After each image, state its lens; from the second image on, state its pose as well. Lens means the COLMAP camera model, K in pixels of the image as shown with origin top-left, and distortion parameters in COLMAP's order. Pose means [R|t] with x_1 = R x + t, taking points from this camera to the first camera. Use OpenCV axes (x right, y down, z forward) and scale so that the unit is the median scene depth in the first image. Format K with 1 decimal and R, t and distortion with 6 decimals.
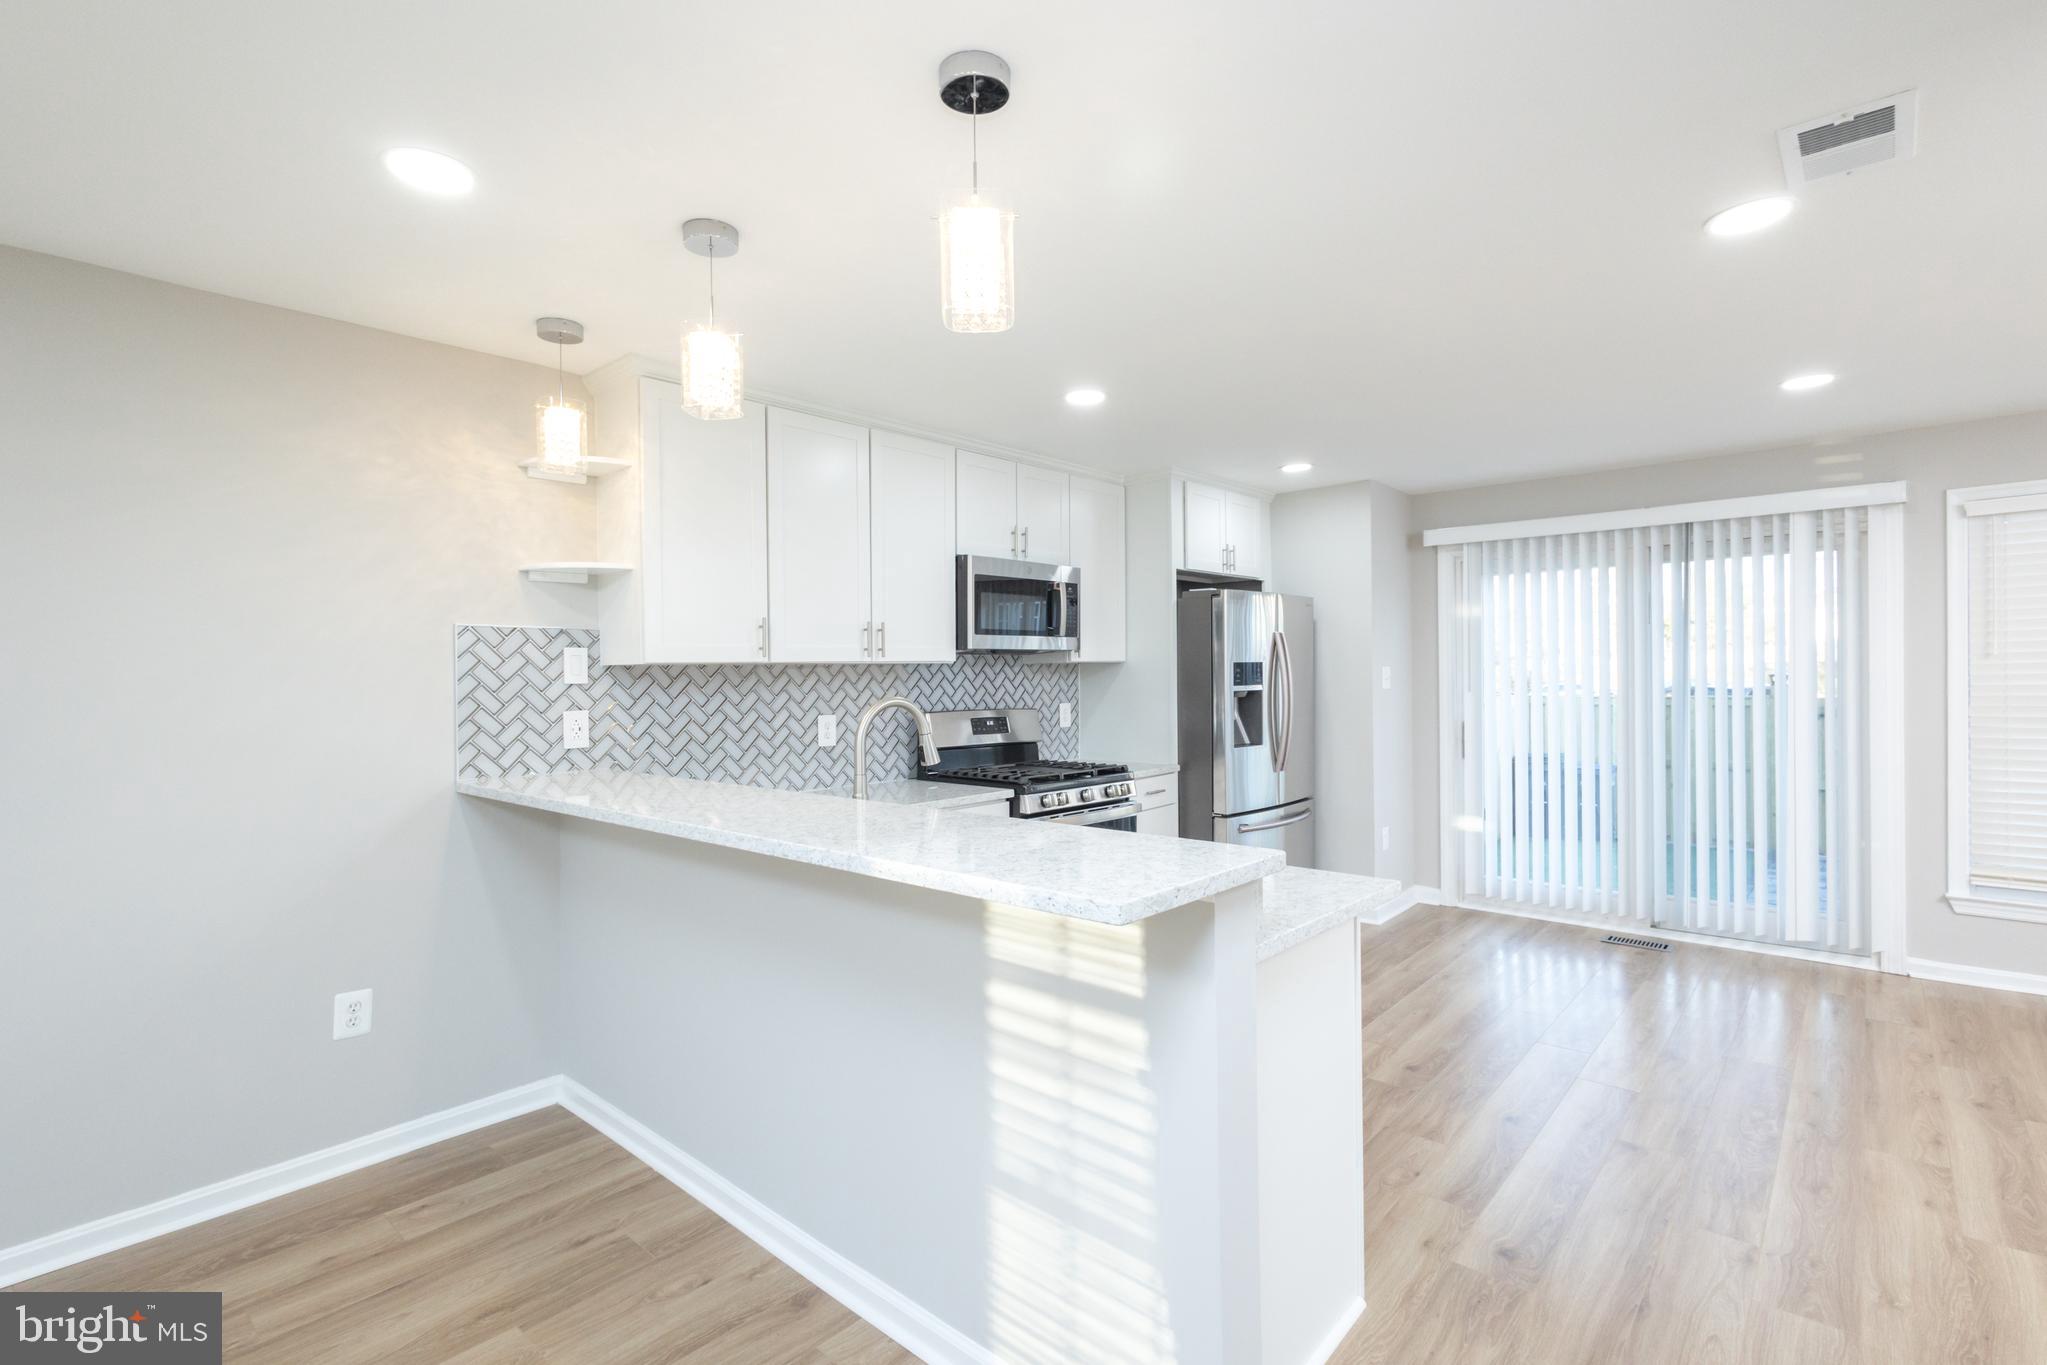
lens RADIAL K [[949.2, 0, 1037.0], [0, 949.2, 675.4], [0, 0, 1]] dist [0.005823, -0.001306]
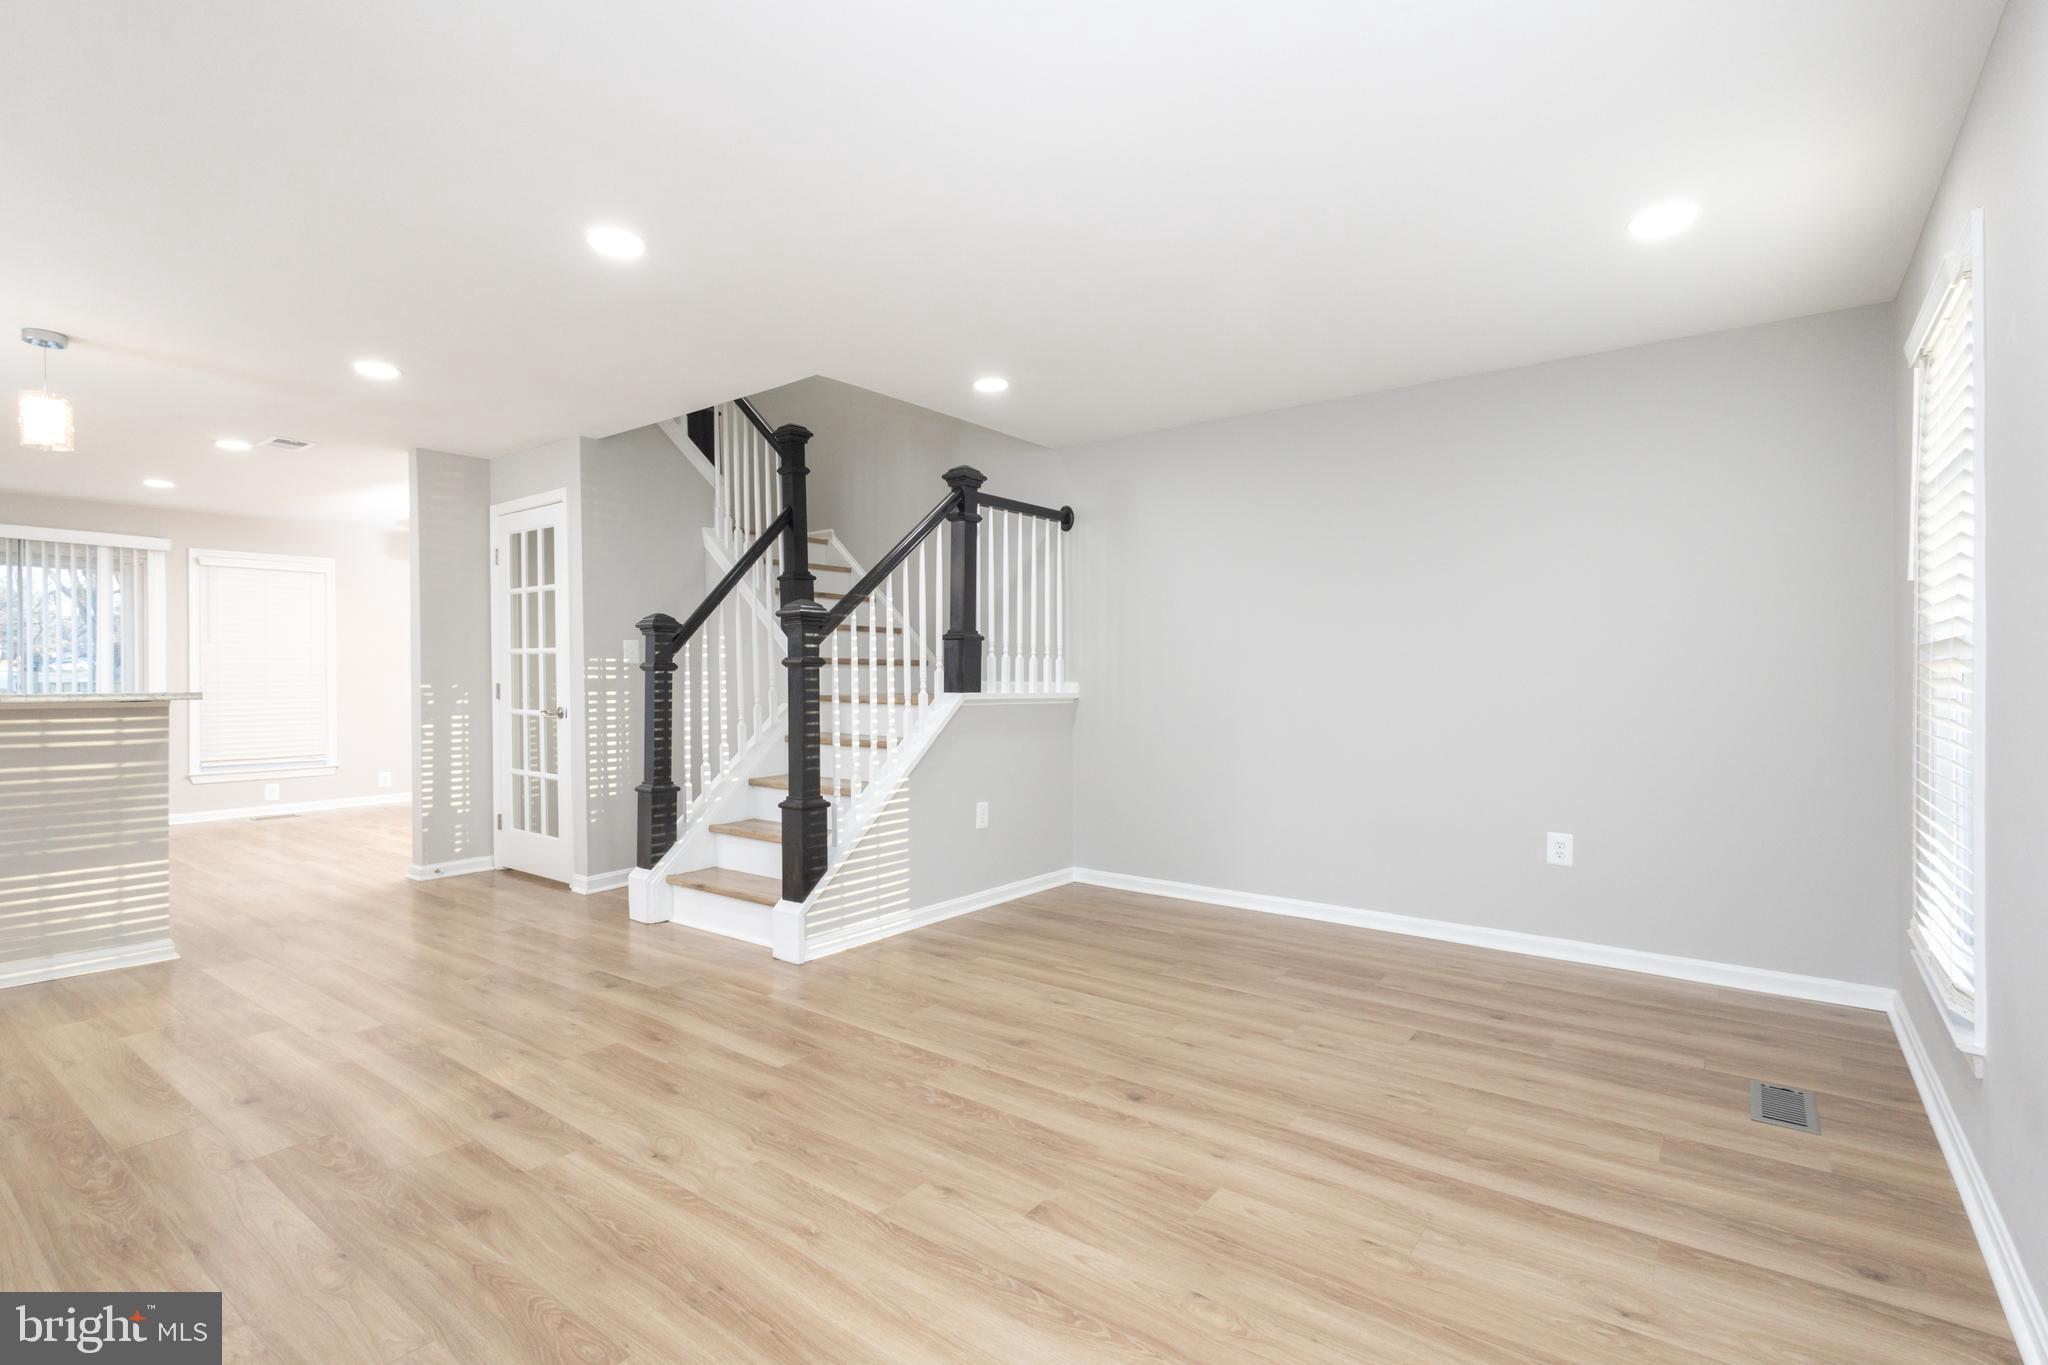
lens RADIAL K [[949.7, 0, 996.0], [0, 949.7, 684.4], [0, 0, 1]] dist [0.005823, -0.001306]
pose [[-0.057071, 0.005583, 0.998355, -1.203107], [0.002090, 0.999983, -0.005473, 0.093001], [-0.998368, 0.001774, -0.057081, -0.519412]]
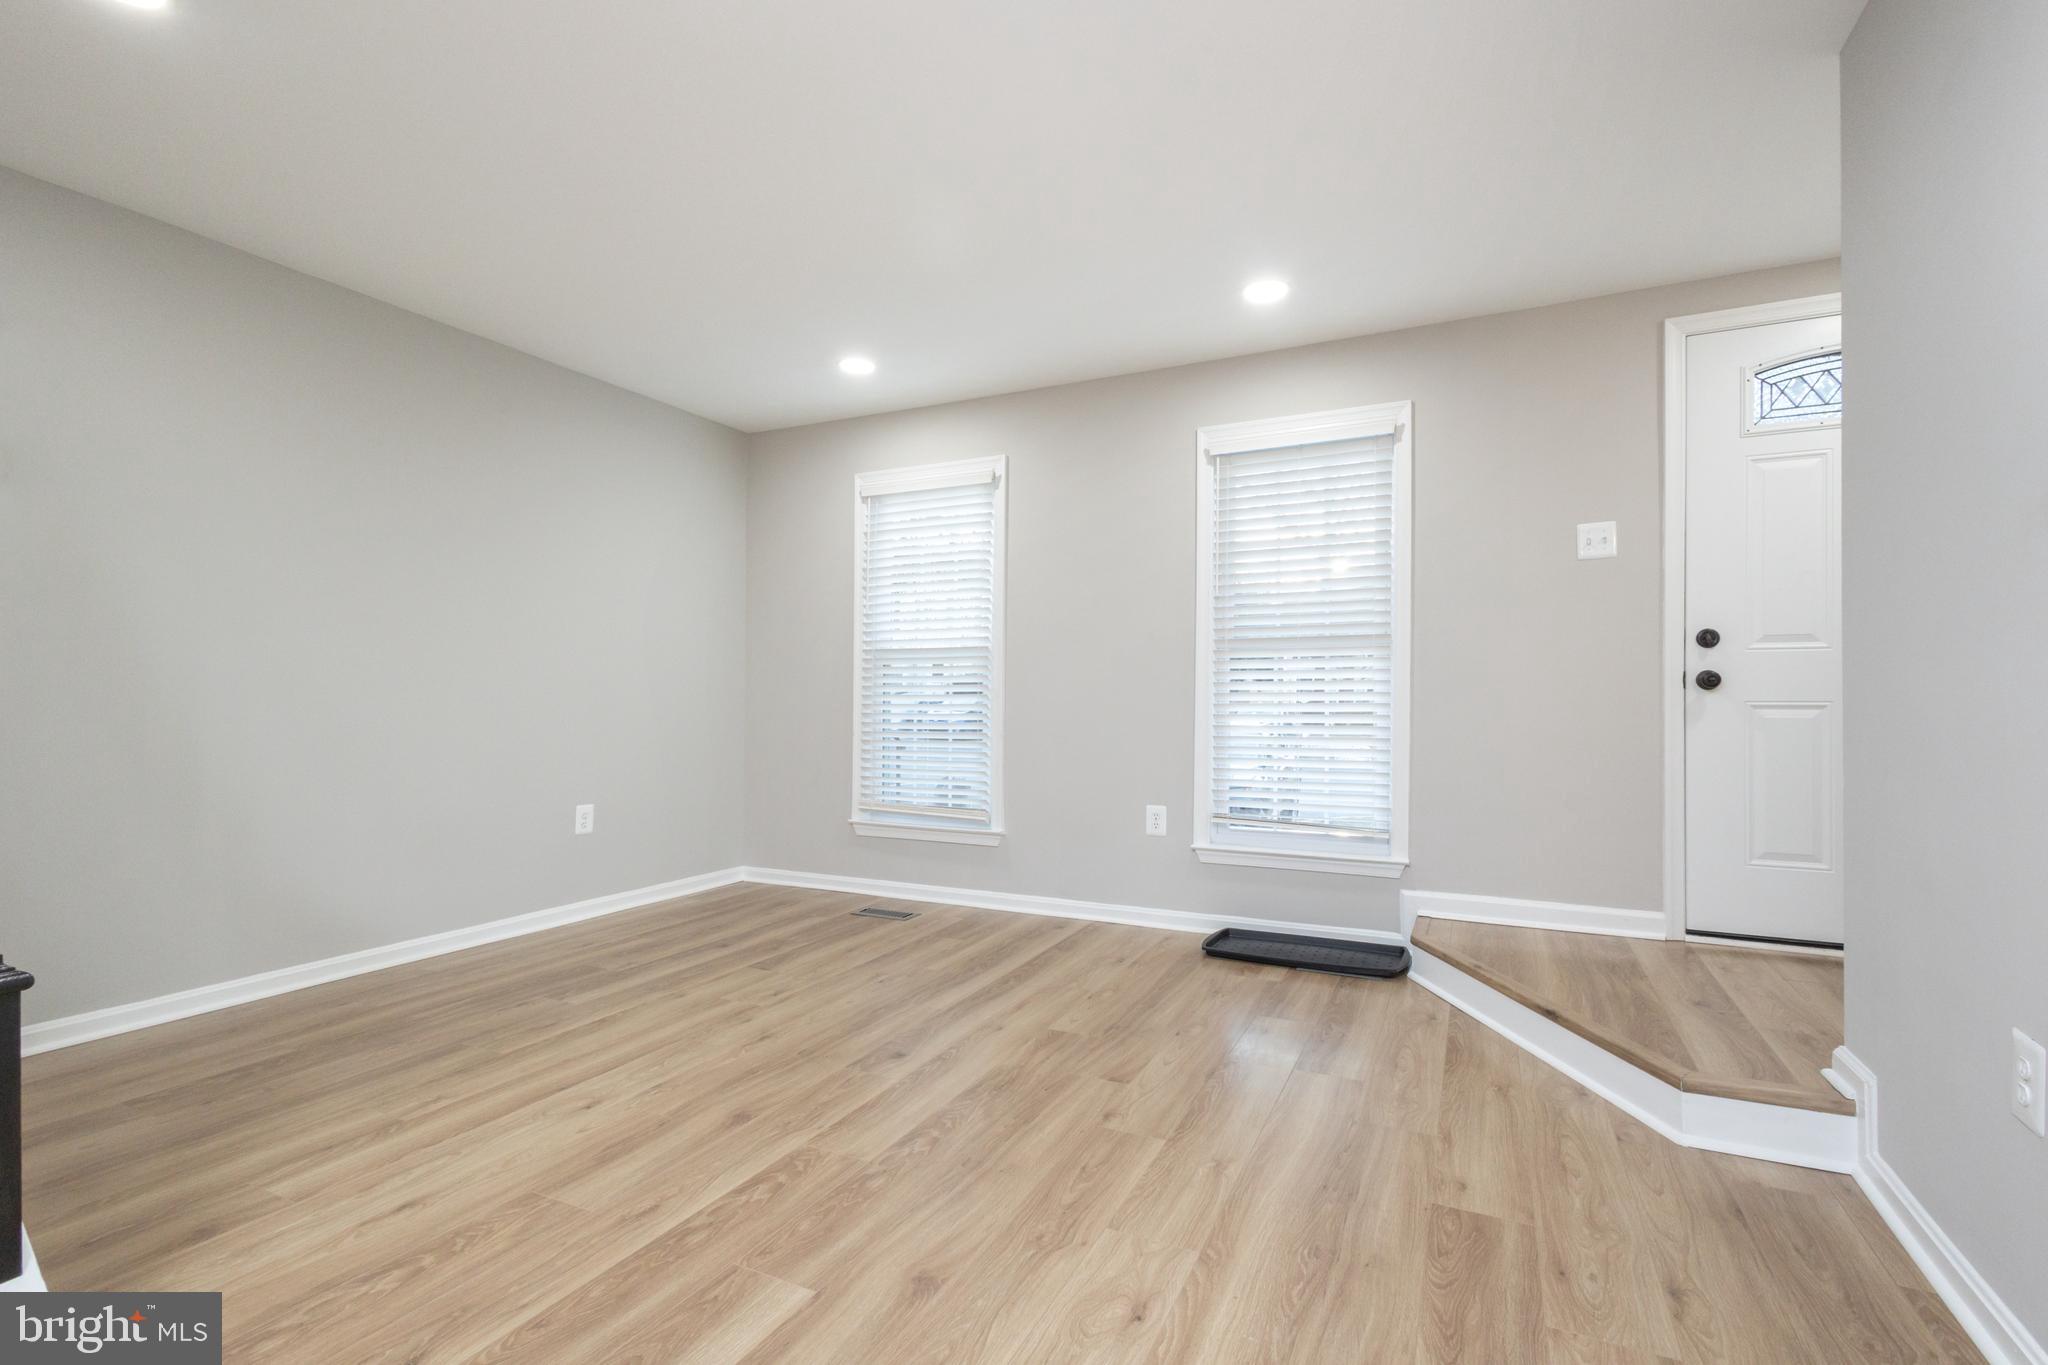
lens RADIAL K [[949.7, 0, 1037.6], [0, 949.7, 679.3], [0, 0, 1]] dist [0.005823, -0.001306]
pose [[-0.961472, 0.006803, -0.274819, -0.312192], [0.011218, 0.999832, -0.014497, 0.125590], [0.274674, -0.017021, -0.961387, 0.136541]]
